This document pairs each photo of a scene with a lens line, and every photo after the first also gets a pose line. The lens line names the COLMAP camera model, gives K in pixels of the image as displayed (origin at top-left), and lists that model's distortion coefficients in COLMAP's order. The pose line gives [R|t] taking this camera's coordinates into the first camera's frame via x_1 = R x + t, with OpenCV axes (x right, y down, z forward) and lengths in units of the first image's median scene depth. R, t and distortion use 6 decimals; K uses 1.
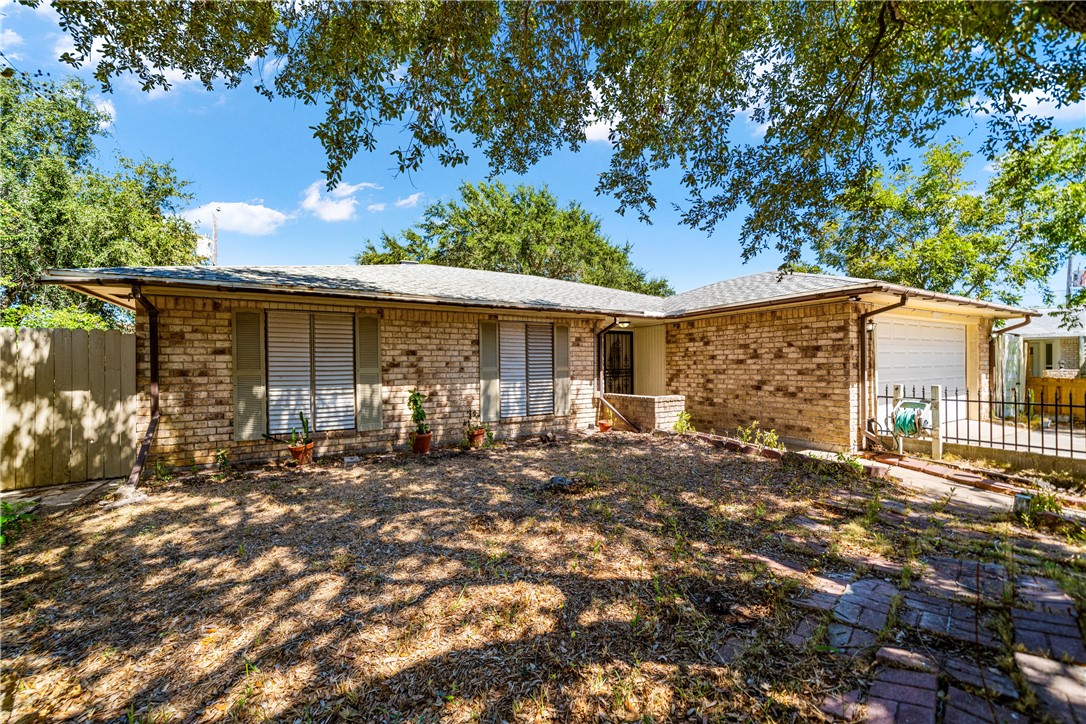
lens RADIAL K [[453.4, 0, 551.9], [0, 453.4, 366.4], [0, 0, 1]] dist [0.007181, -0.000766]
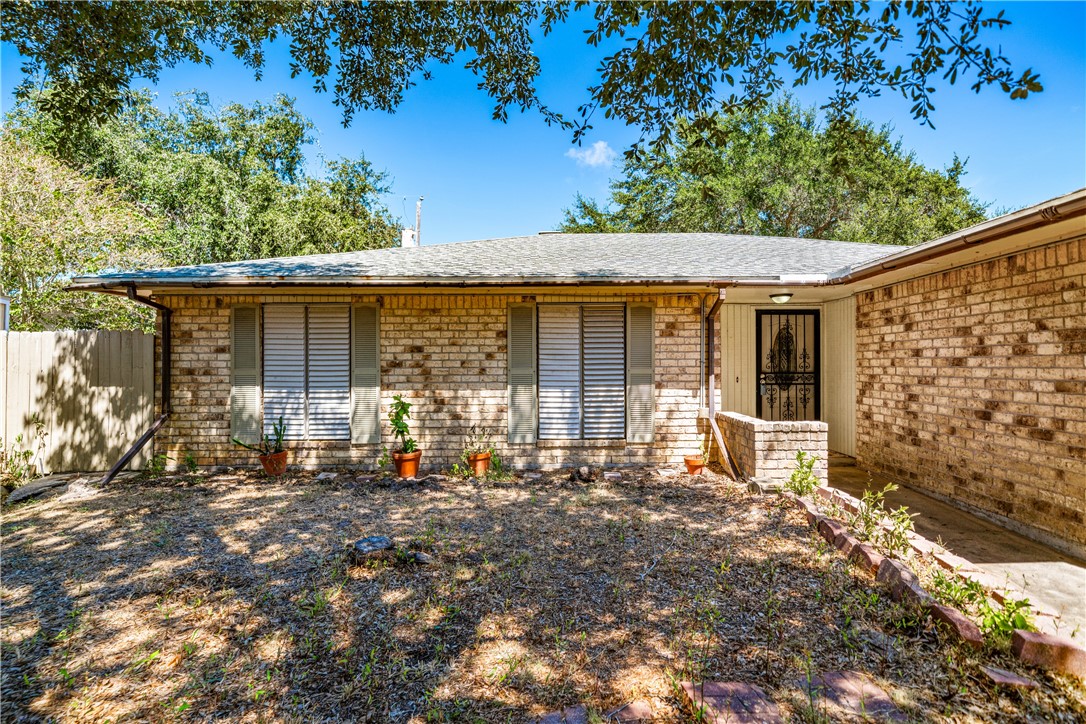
lens RADIAL K [[584.1, 0, 552.8], [0, 584.1, 362.5], [0, 0, 1]] dist [0.011808, 0.000153]
pose [[0.858961, 0.005544, -0.512010, 0.377672], [-0.005260, 0.999984, 0.002004, -0.009046], [0.512013, 0.000972, 0.858977, 0.220267]]
